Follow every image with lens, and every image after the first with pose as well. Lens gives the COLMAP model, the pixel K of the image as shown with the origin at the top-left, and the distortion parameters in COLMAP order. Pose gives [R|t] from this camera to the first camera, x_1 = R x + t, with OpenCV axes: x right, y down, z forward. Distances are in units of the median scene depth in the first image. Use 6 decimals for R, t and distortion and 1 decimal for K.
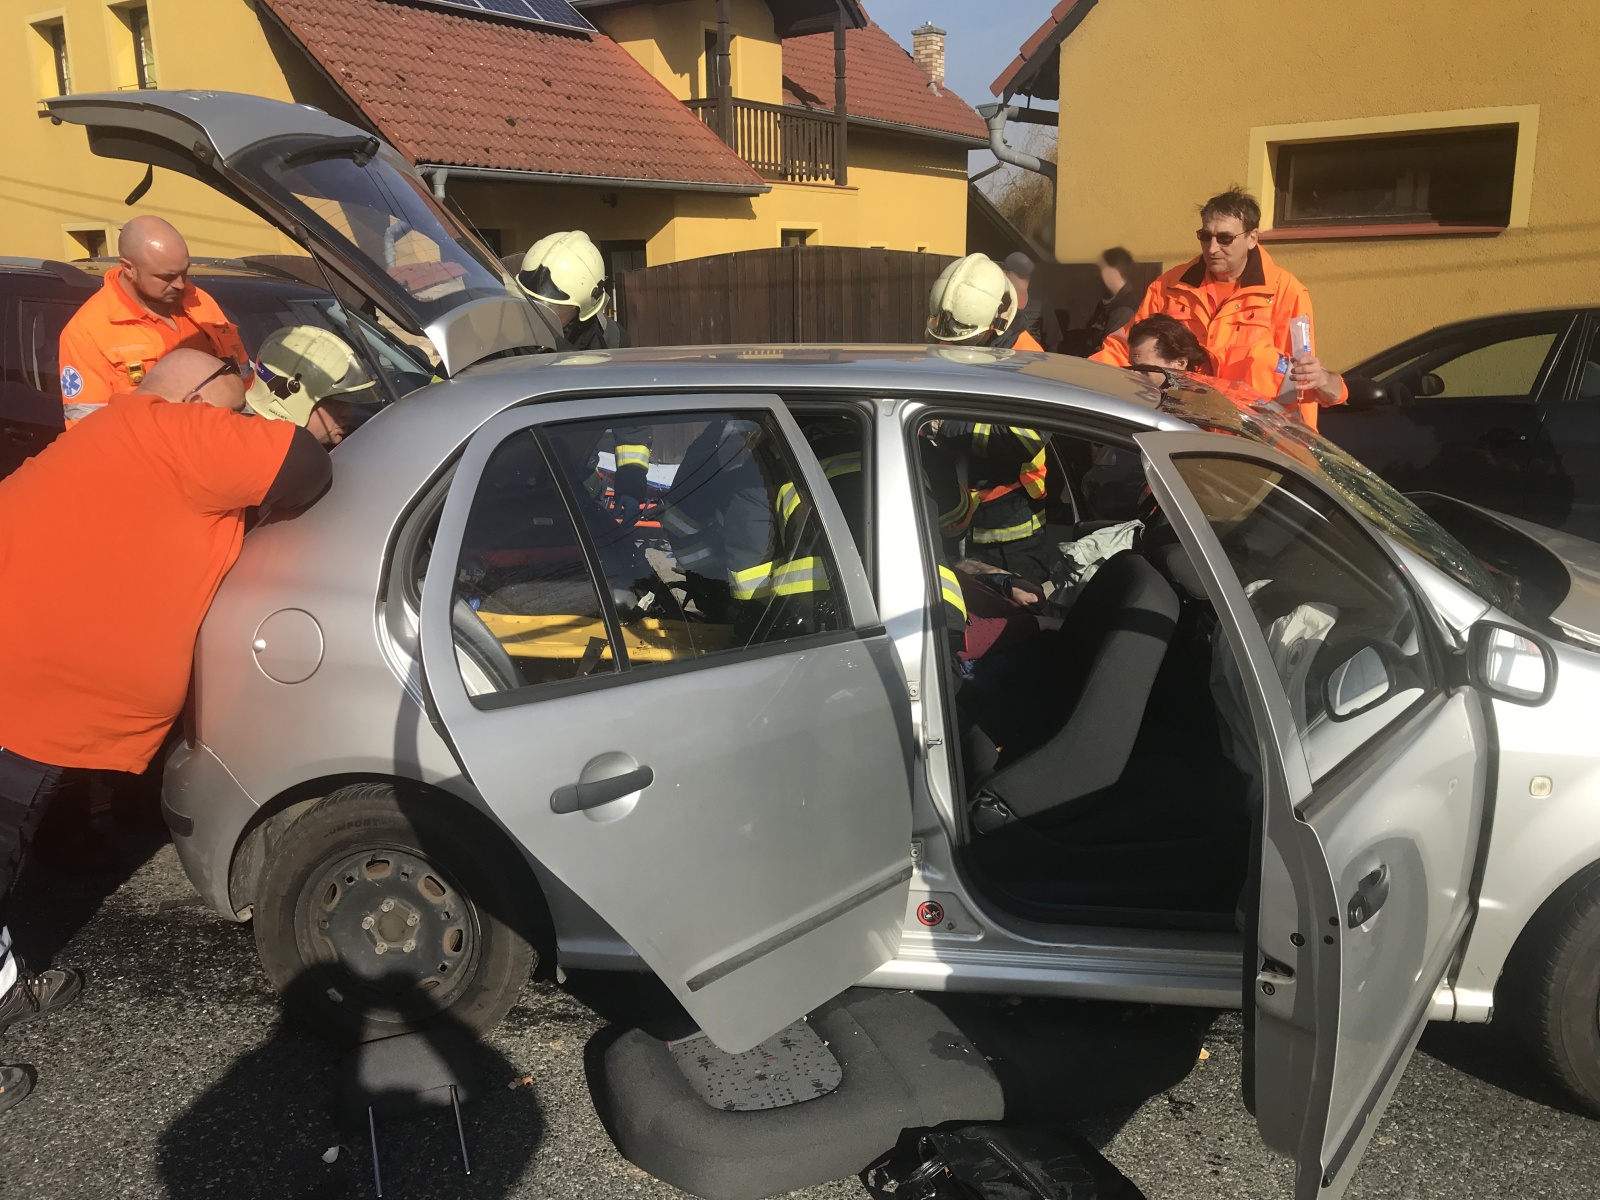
lens RADIAL K [[1311.9, 0, 800.0], [0, 1311.9, 600.0], [0, 0, 1]] dist [0.005567, -0.007360]
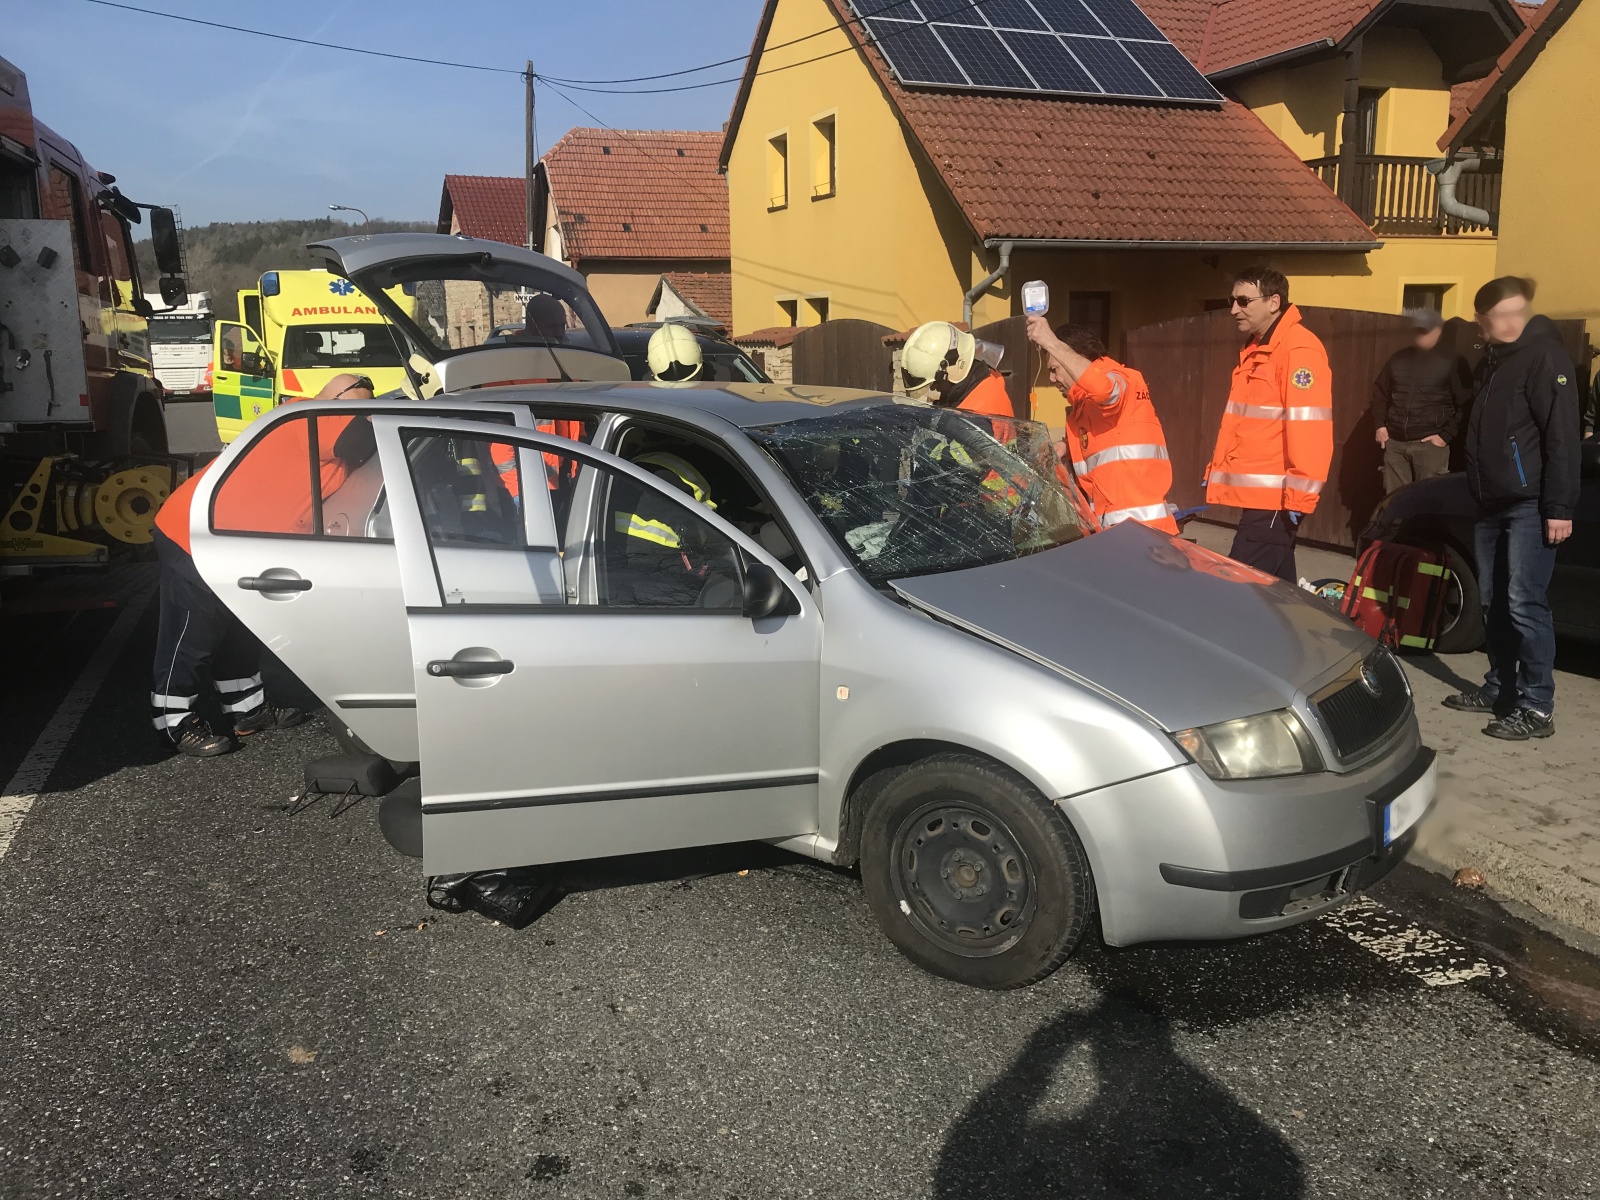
lens RADIAL K [[1303.7, 0, 800.0], [0, 1303.7, 600.0], [0, 0, 1]] dist [0.011689, 0.015519]
pose [[0.839835, 0.109379, -0.531708, 0.188404], [-0.130858, 0.991397, -0.002749, 0.007846], [0.526834, 0.071887, 0.846923, -0.034422]]
